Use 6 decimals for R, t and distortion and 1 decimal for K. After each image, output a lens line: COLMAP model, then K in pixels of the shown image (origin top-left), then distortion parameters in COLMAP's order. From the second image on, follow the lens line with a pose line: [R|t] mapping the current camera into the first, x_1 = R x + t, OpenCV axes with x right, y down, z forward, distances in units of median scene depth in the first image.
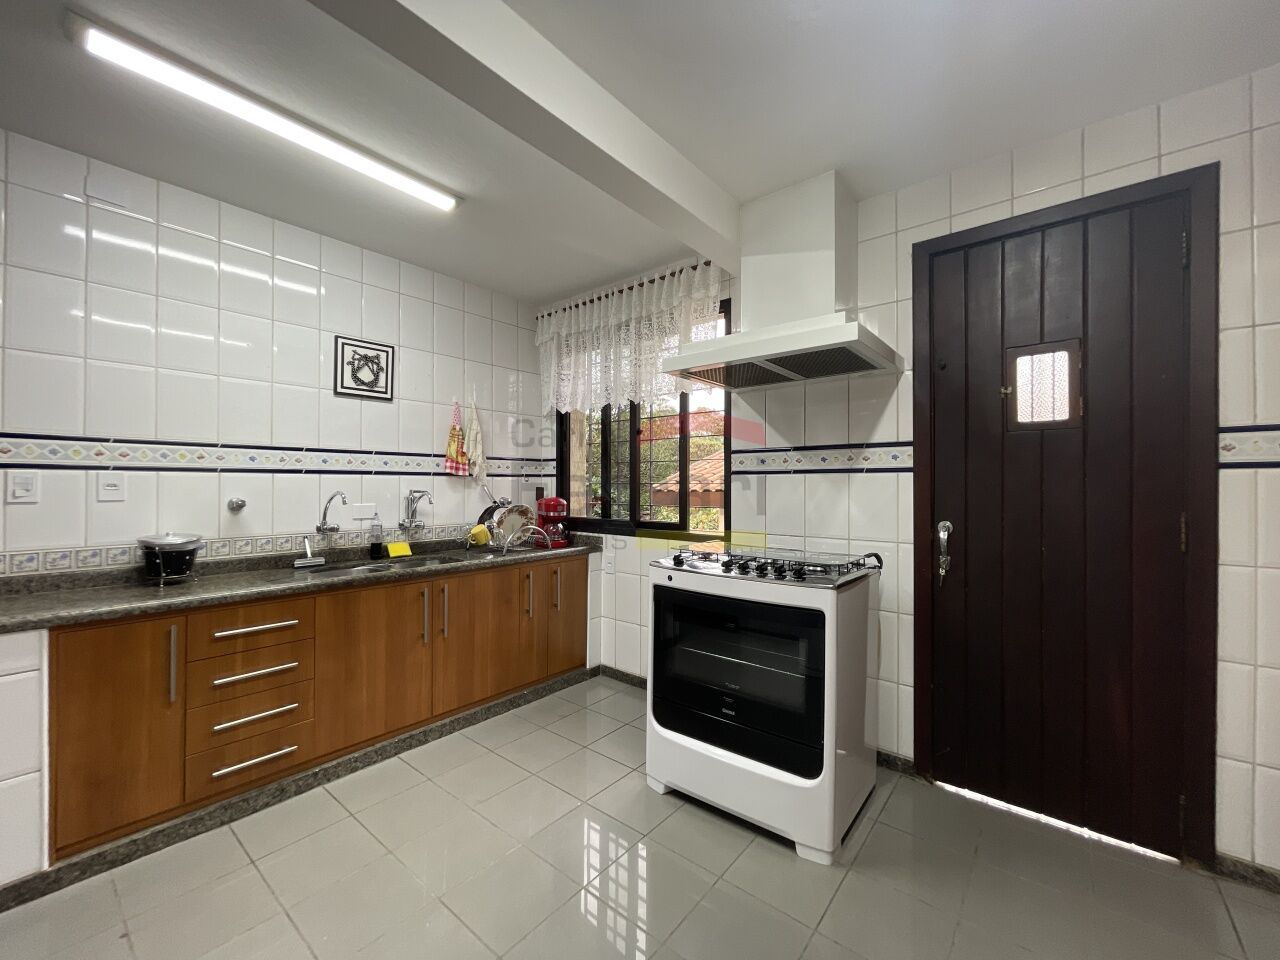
lens RADIAL K [[518.5, 0, 636.3], [0, 518.5, 480.5], [0, 0, 1]] dist [-0.000630, 0.000028]
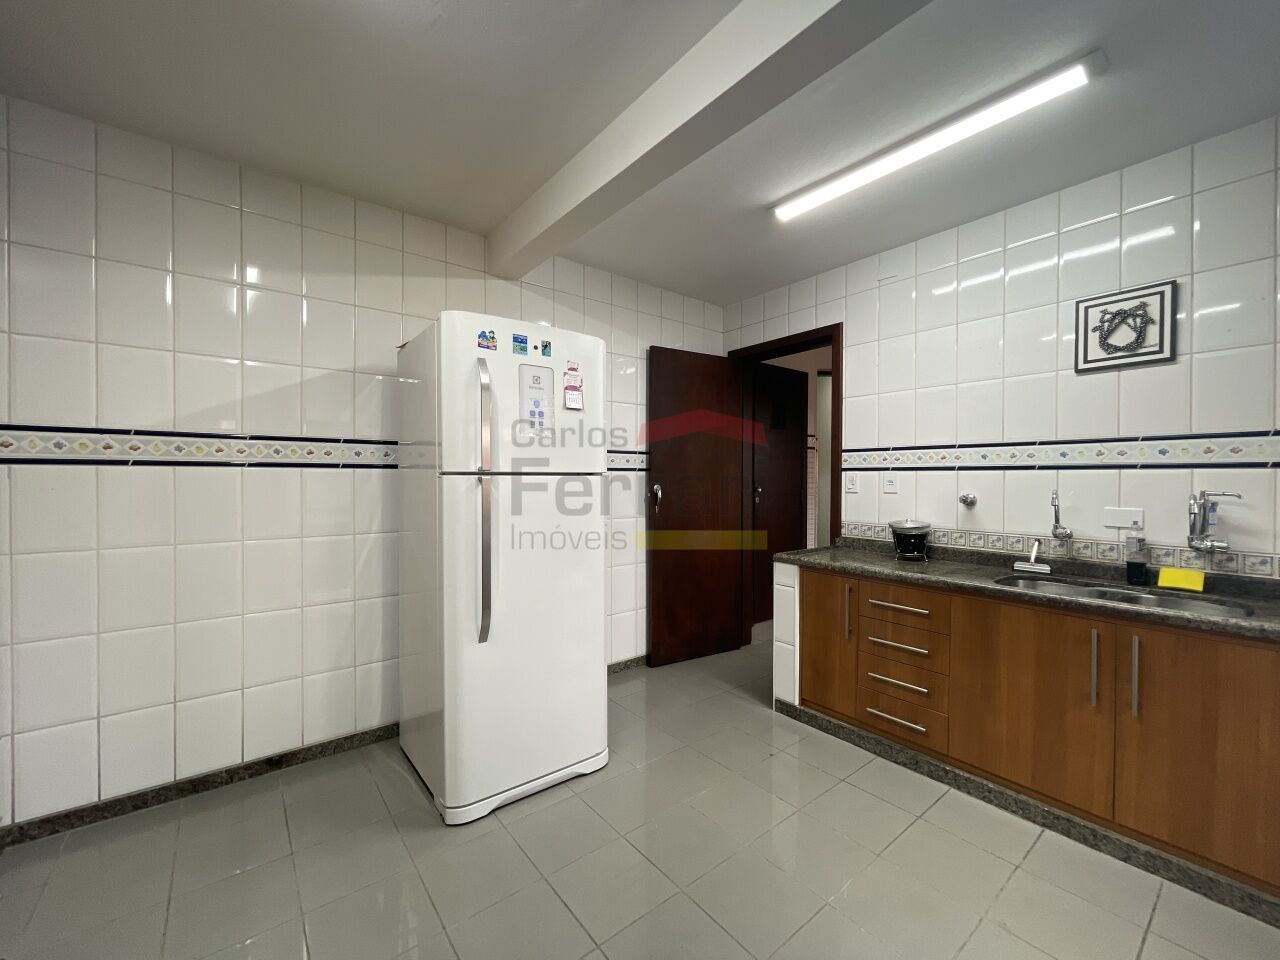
lens RADIAL K [[518.5, 0, 635.9], [0, 518.5, 481.2], [0, 0, 1]] dist [-0.000630, 0.000028]
pose [[-0.208920, -0.000062, -0.977933, 0.398161], [-0.001035, 0.999999, 0.000158, 0.007506], [0.977932, 0.001046, -0.208920, 0.516656]]
